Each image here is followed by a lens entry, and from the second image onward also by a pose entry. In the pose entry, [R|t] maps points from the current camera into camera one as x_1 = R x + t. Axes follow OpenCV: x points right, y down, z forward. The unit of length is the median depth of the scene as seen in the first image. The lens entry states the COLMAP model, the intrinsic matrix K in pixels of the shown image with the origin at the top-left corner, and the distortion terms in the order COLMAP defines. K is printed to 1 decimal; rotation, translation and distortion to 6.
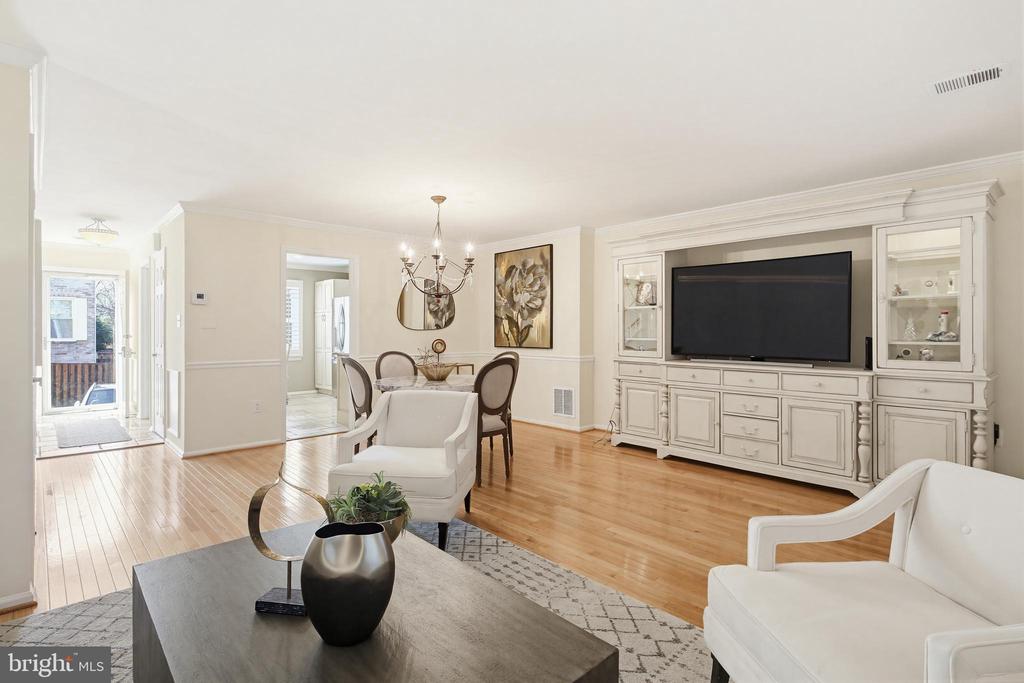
lens RADIAL K [[496.2, 0, 511.6], [0, 496.2, 334.6], [0, 0, 1]] dist [0.005721, -0.008244]
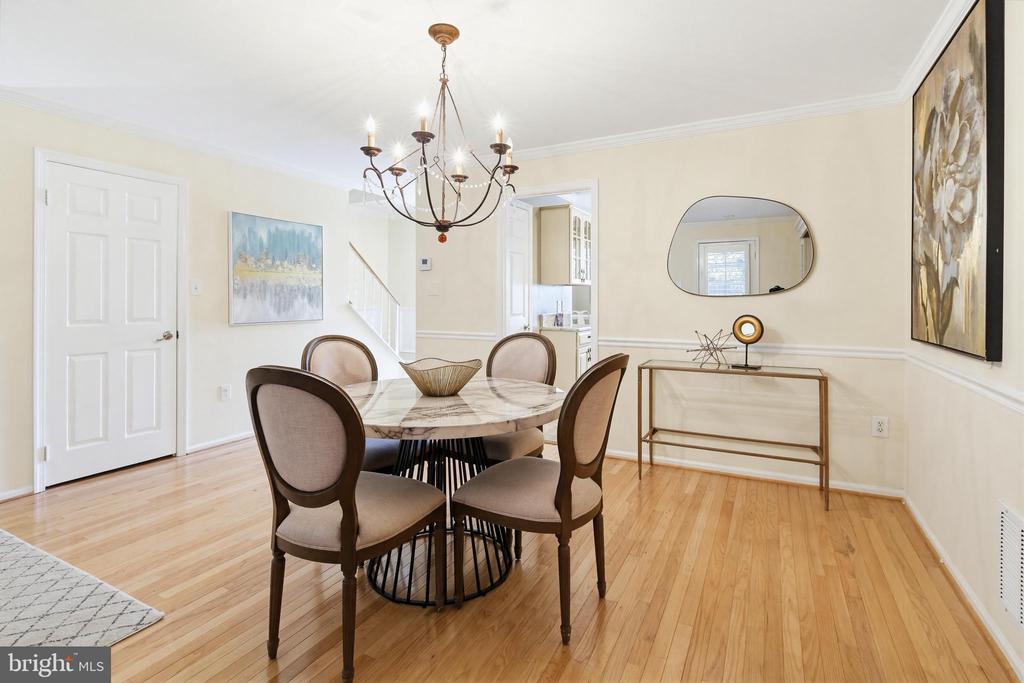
lens RADIAL K [[496.2, 0, 524.4], [0, 496.2, 301.7], [0, 0, 1]] dist [0.005721, -0.008244]
pose [[0.333873, 0.002524, -0.942615, 0.248513], [-0.004401, 0.999990, 0.001119, -0.003767], [0.942608, 0.003775, 0.333881, 0.646320]]
